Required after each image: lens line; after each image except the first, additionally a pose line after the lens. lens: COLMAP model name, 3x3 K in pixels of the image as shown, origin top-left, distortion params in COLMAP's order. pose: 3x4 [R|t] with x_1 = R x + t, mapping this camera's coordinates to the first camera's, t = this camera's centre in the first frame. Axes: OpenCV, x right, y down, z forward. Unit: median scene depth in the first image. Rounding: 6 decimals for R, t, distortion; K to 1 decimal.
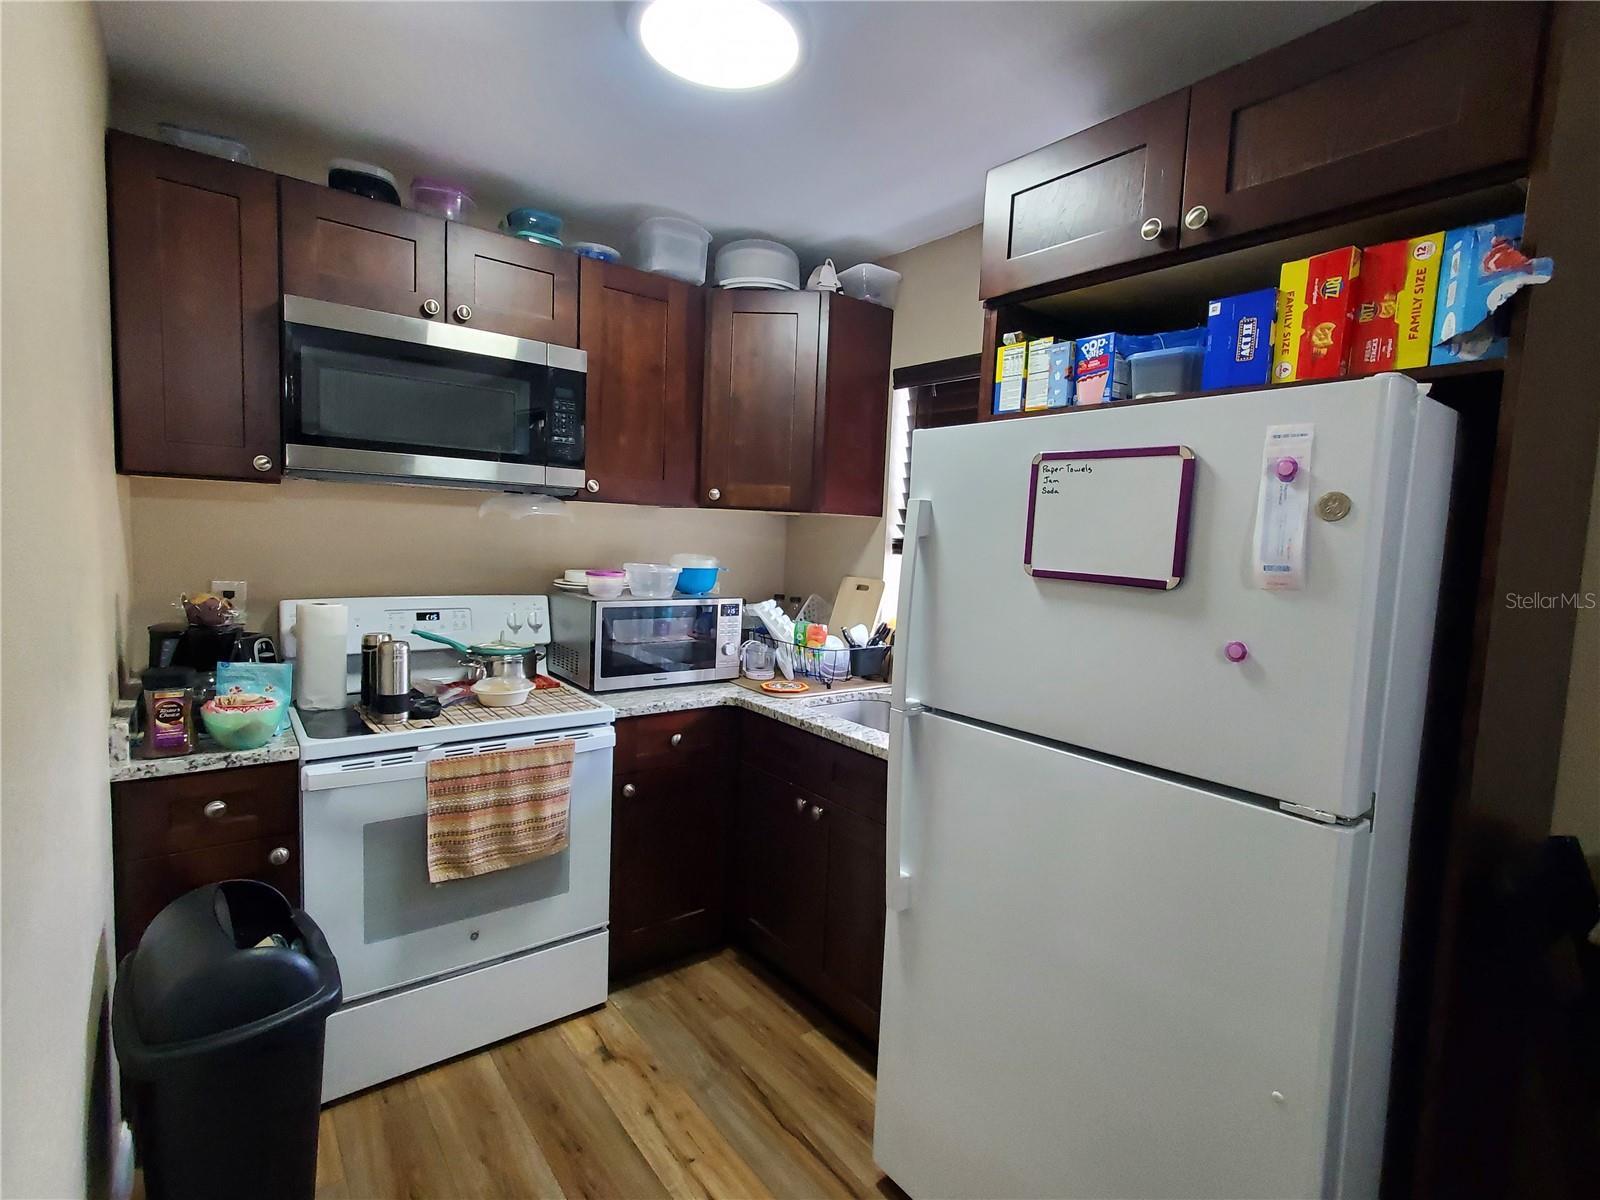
lens RADIAL K [[780.0, 0, 800.0], [0, 780.0, 600.0], [0, 0, 1]] dist [0.003153, 0.000241]
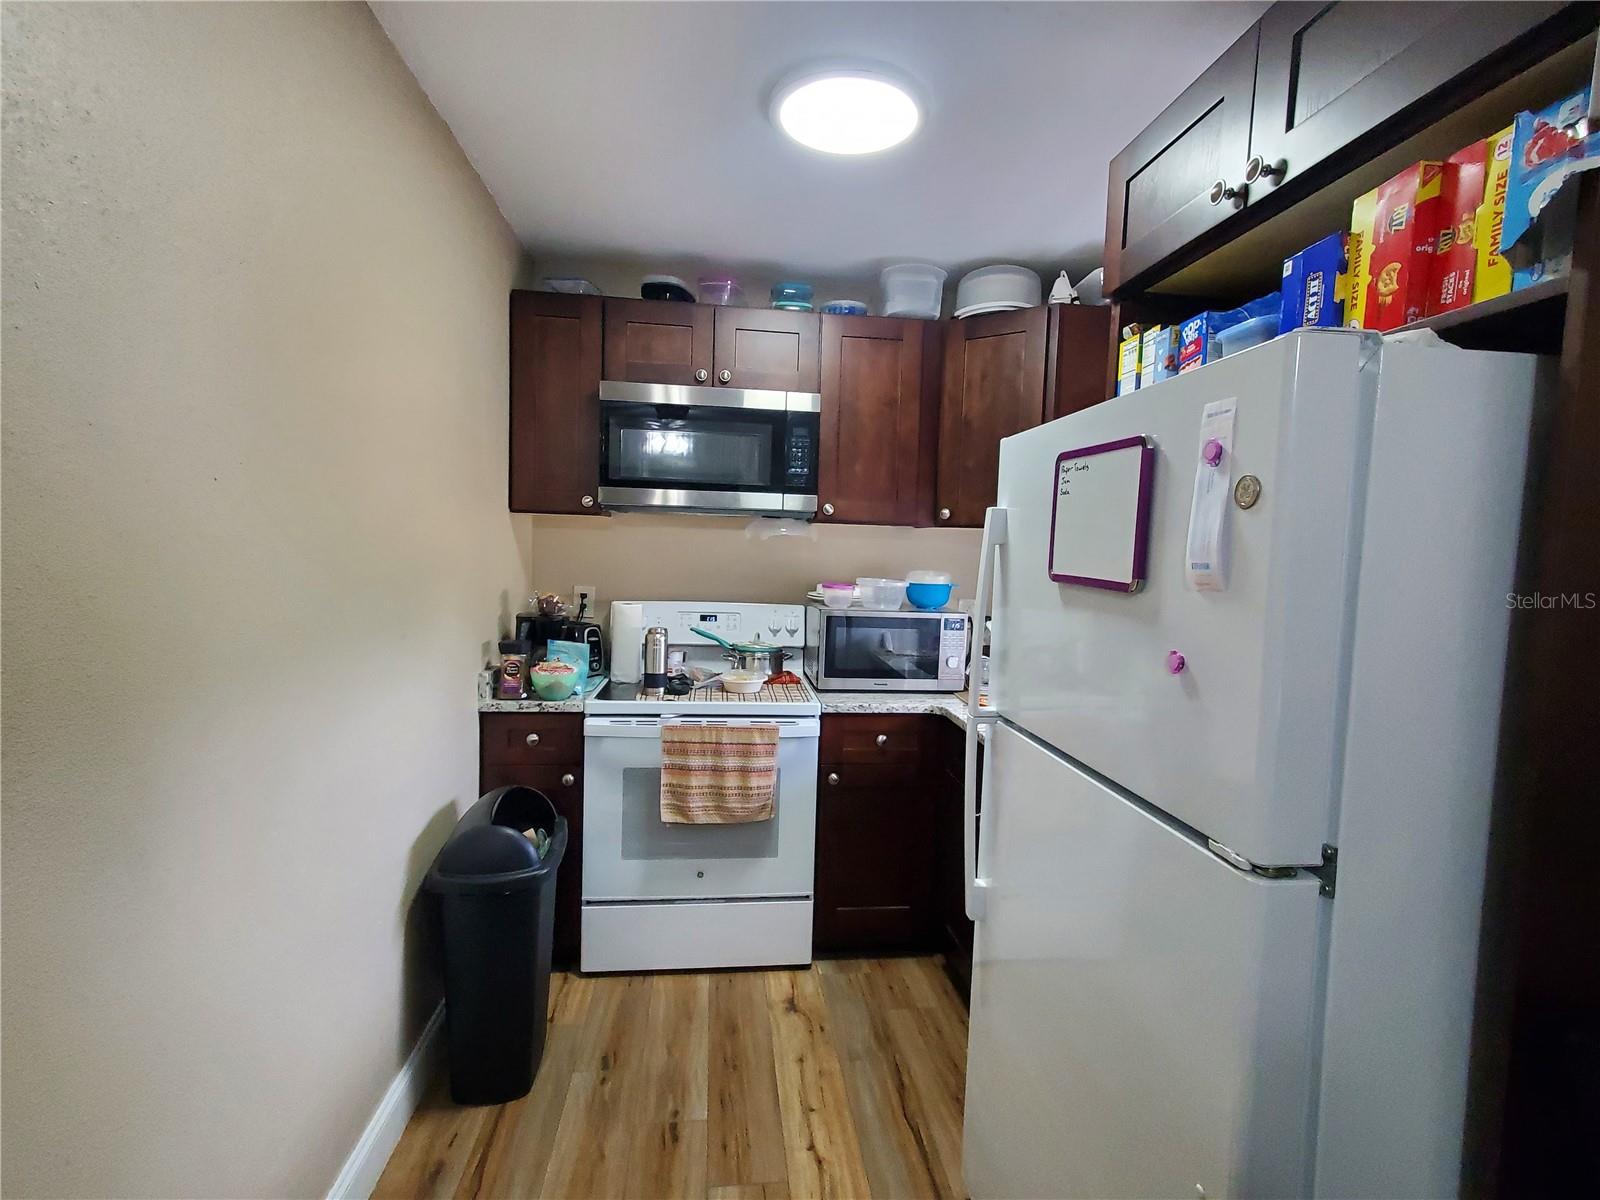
lens RADIAL K [[780.0, 0, 800.0], [0, 780.0, 600.0], [0, 0, 1]] dist [0.003153, 0.000241]
pose [[0.848967, 0.023013, -0.527945, 0.383035], [-0.042834, 0.998761, -0.025345, 0.021181], [0.526707, 0.044131, 0.848900, 0.015012]]
